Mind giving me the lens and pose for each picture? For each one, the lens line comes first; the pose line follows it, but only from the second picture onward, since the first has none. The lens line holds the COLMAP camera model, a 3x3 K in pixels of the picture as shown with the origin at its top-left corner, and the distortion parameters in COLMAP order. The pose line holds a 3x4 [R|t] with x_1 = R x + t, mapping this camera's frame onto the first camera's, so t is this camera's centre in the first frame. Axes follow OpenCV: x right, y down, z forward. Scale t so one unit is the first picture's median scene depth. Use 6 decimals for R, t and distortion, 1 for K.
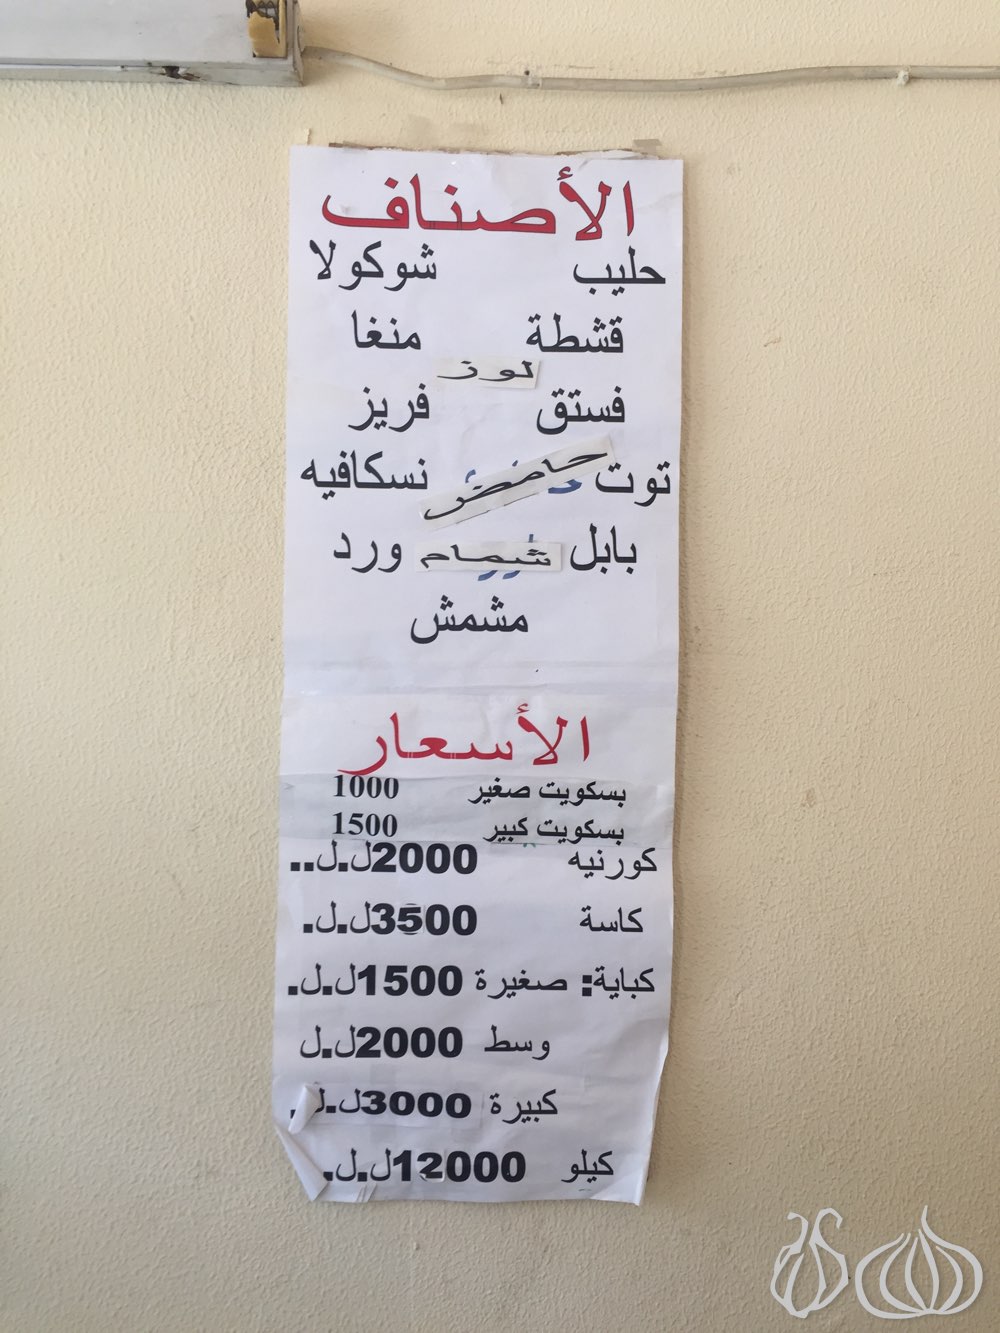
lens RADIAL K [[1139.2, 0, 497.5], [0, 1139.2, 663.5], [0, 0, 1]] dist [0.051218, -0.057672]
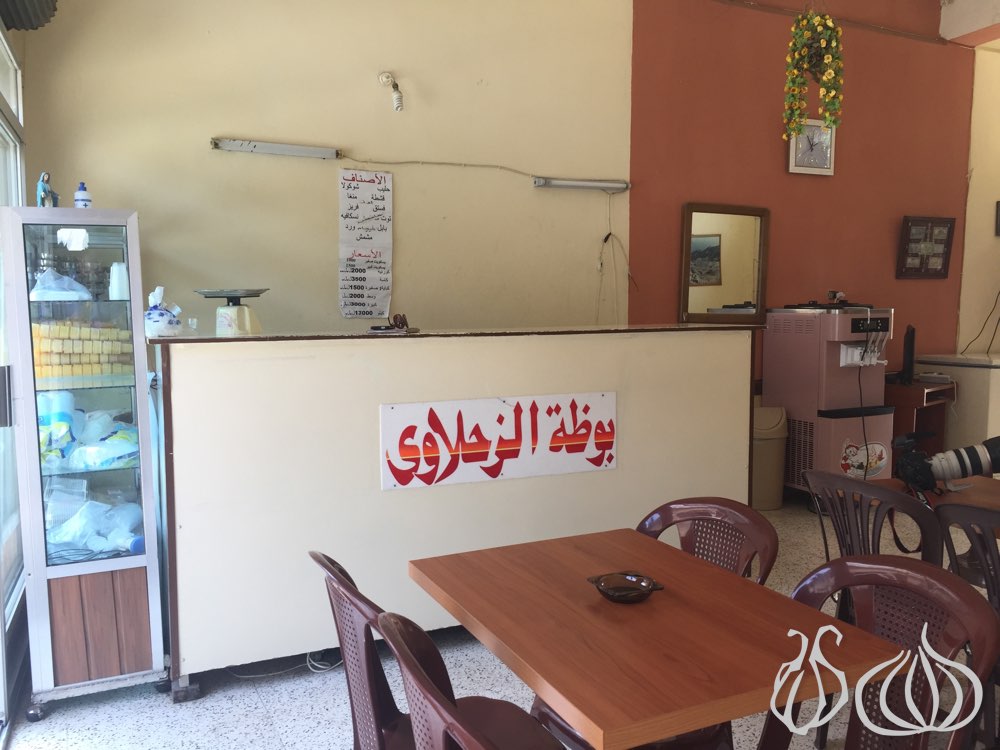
lens RADIAL K [[854.6, 0, 500.0], [0, 854.6, 375.0], [0, 0, 1]] dist [0.051218, -0.057672]
pose [[0.915128, -0.030376, 0.402019, -1.435238], [-0.006471, 0.995922, 0.089981, 0.333648], [-0.403113, -0.084945, 0.911199, -4.328230]]
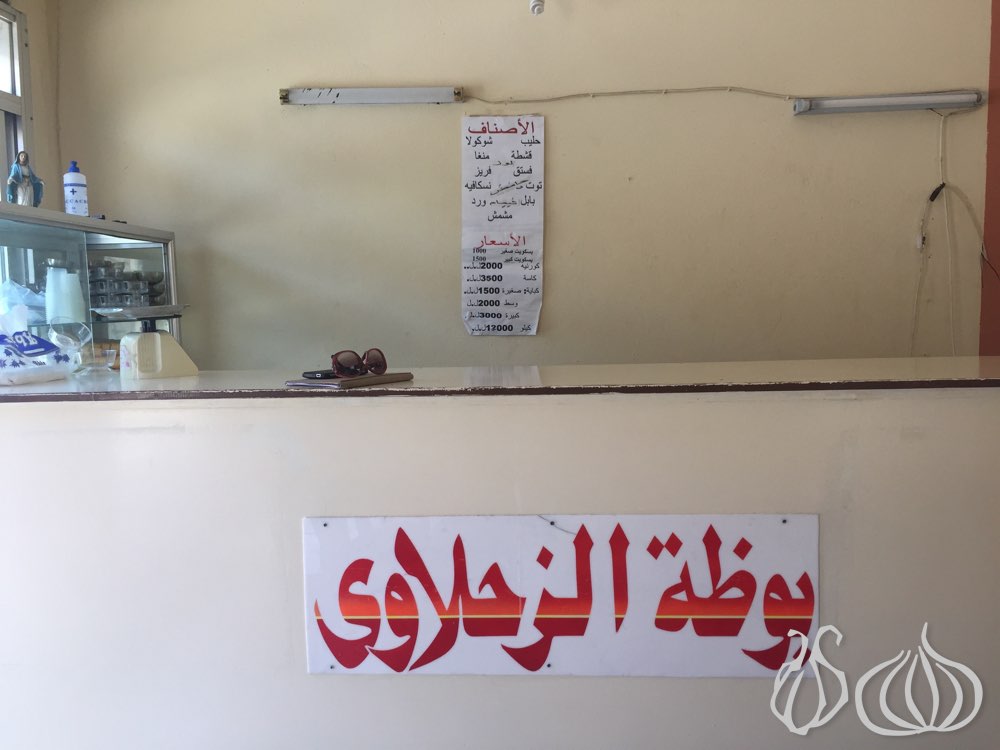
lens RADIAL K [[854.6, 0, 500.0], [0, 854.6, 375.0], [0, 0, 1]] dist [0.051218, -0.057672]
pose [[0.998052, -0.006853, -0.062006, 0.195387], [0.013144, 0.994735, 0.101629, 0.263418], [0.060983, -0.102246, 0.992888, -2.670474]]
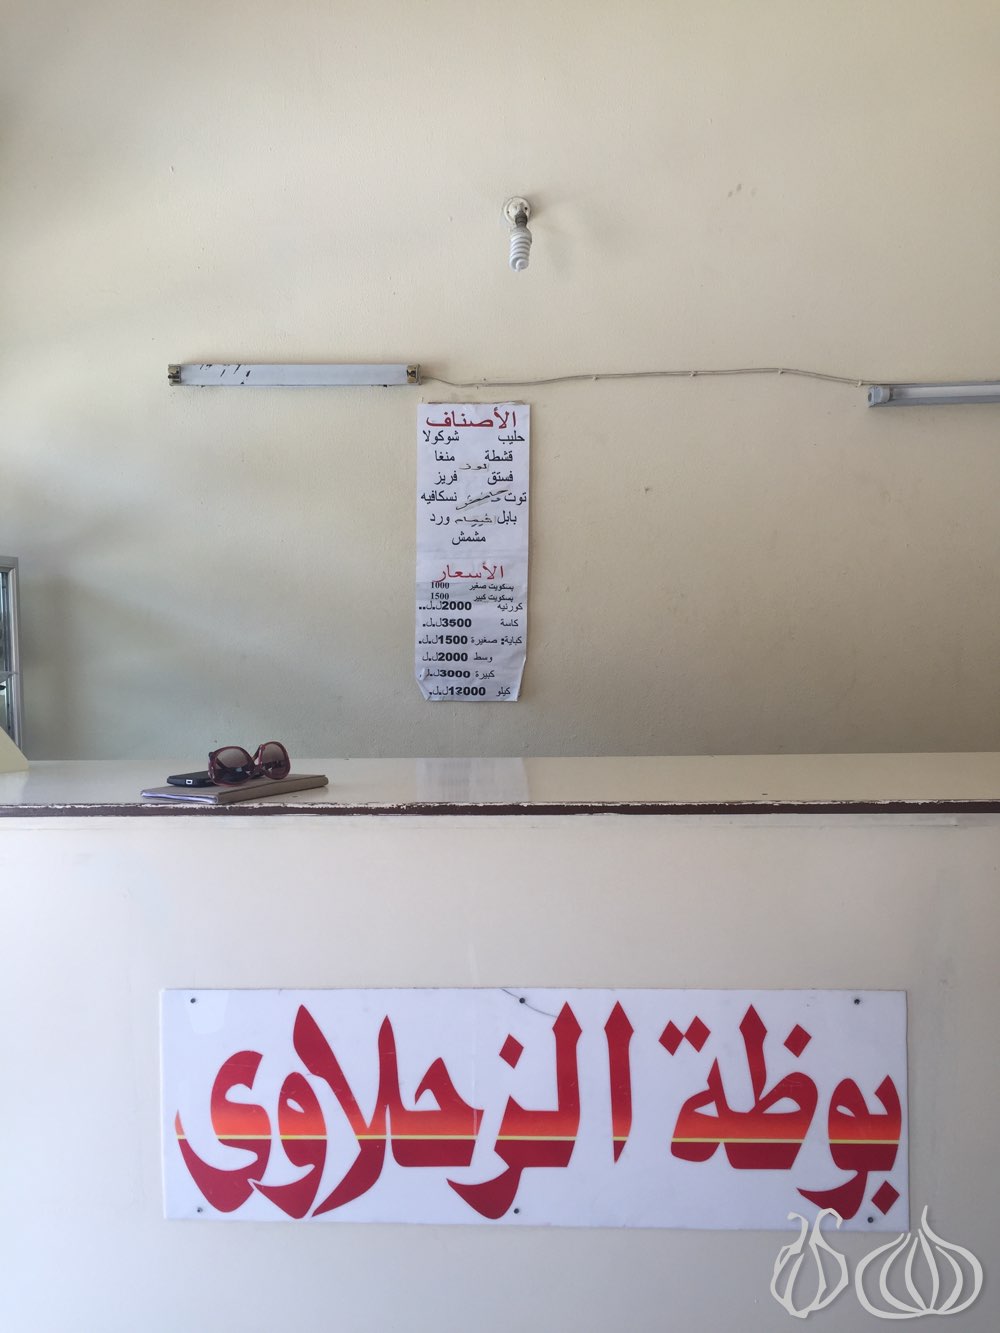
lens RADIAL K [[1139.2, 0, 497.5], [0, 1139.2, 663.5], [0, 0, 1]] dist [0.051218, -0.057672]
pose [[0.998567, -0.002048, -0.053477, 0.251205], [0.004610, 0.998844, 0.047839, 0.180713], [0.053317, -0.048017, 0.997422, -2.527328]]
